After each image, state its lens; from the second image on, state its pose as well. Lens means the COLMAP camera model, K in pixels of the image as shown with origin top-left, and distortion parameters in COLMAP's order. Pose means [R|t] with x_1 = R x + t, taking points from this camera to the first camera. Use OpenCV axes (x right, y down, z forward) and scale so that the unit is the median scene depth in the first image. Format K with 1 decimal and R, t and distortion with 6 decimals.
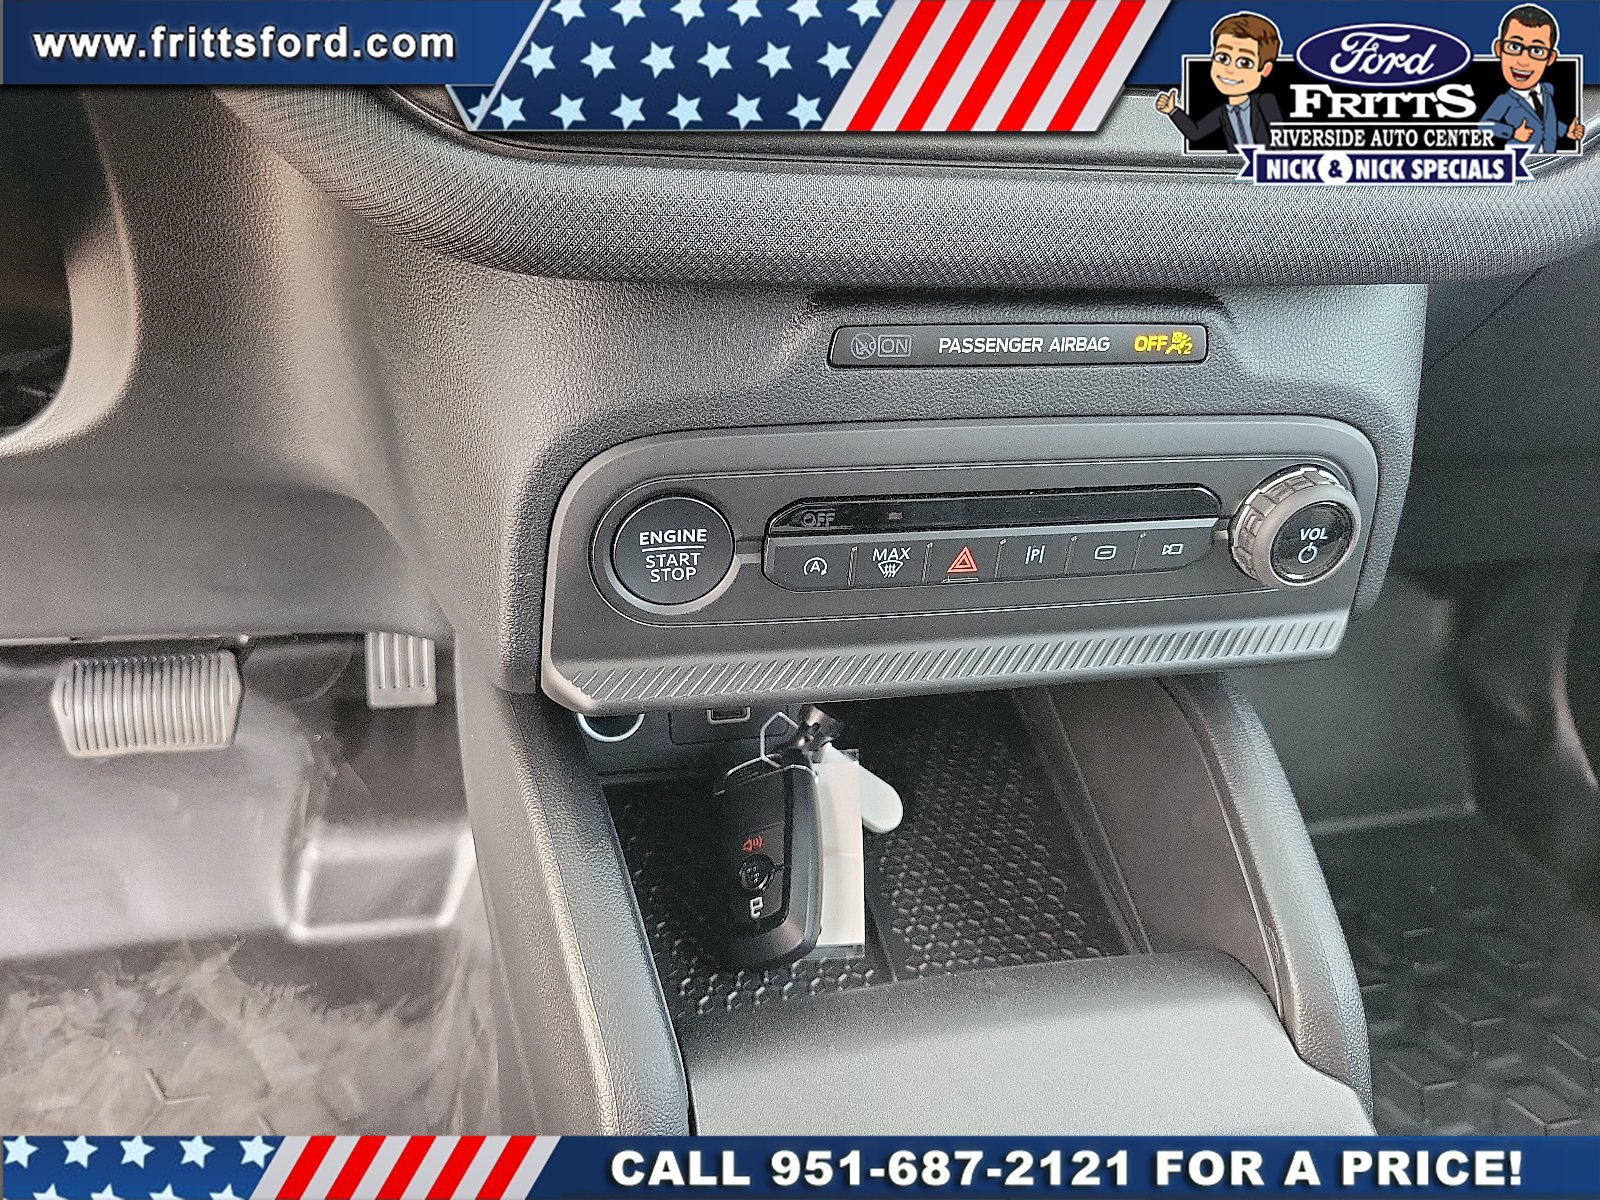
lens RADIAL K [[1195.1, 0, 800.0], [0, 1195.1, 600.0], [0, 0, 1]] dist [0.005885, 0.004062]
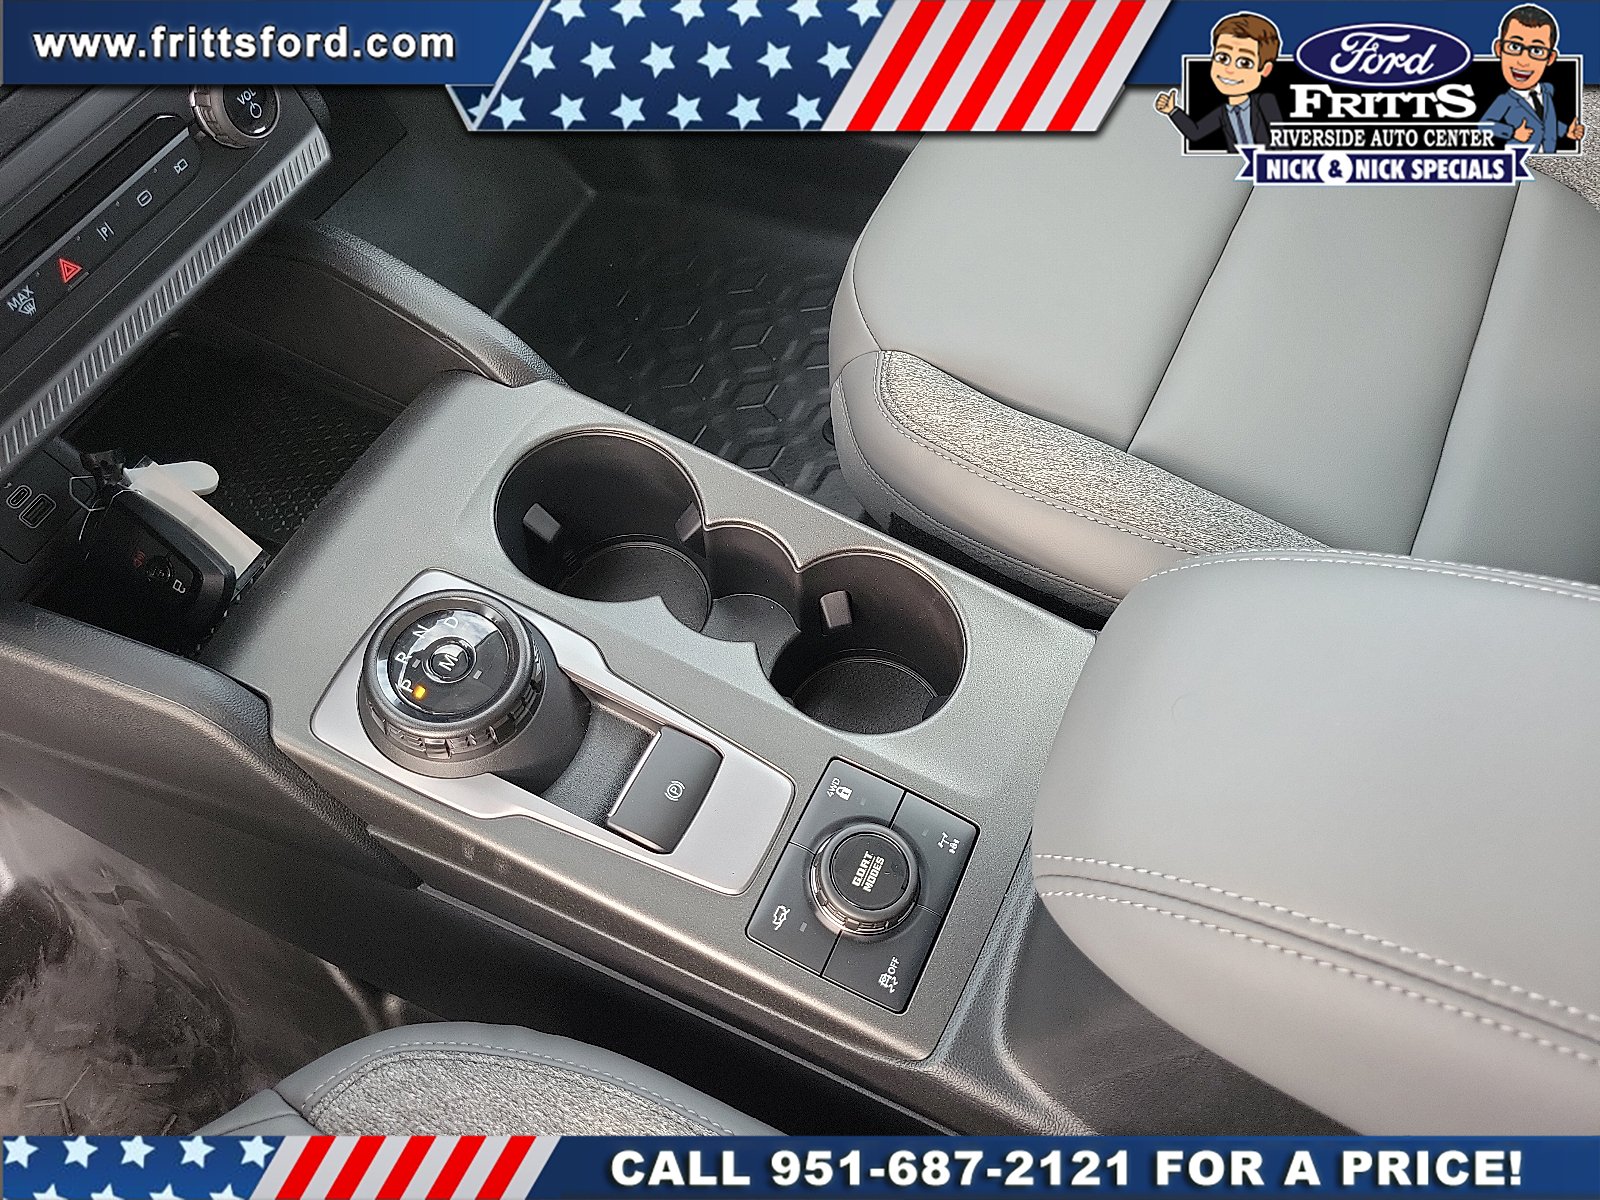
lens RADIAL K [[1206.6, 0, 796.3], [0, 1206.6, 621.7], [0, 0, 1]] dist [0.004151, 0.000699]
pose [[0.605498, -0.734411, 0.306614, -0.069481], [0.589763, 0.672755, 0.446745, 0.100179], [-0.534371, -0.089674, 0.840480, -0.565456]]
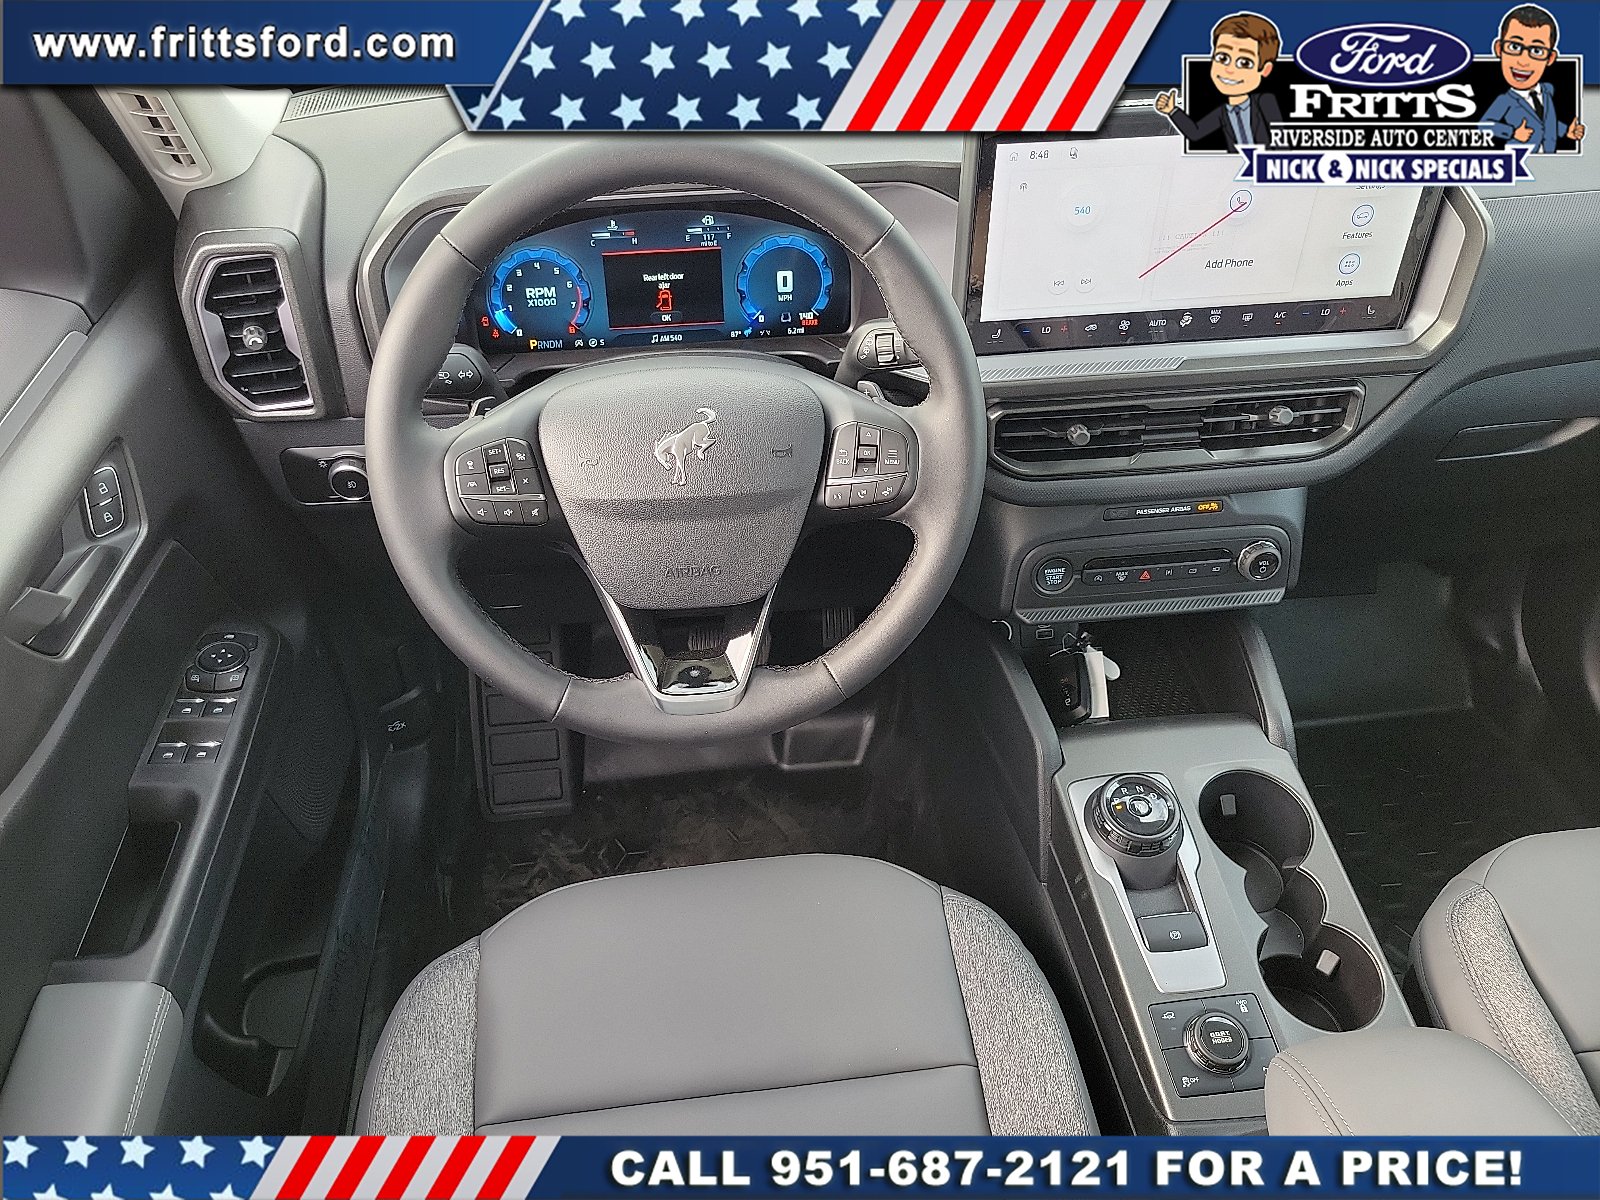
lens RADIAL K [[1232.6, 0, 800.0], [0, 1232.6, 600.0], [0, 0, 1]] dist [0.043074, 0.000808]
pose [[0.992741, -0.022898, -0.118068, -0.343994], [0.024239, 0.999657, 0.009932, -0.018819], [0.117800, -0.012722, 0.992956, -2.096840]]
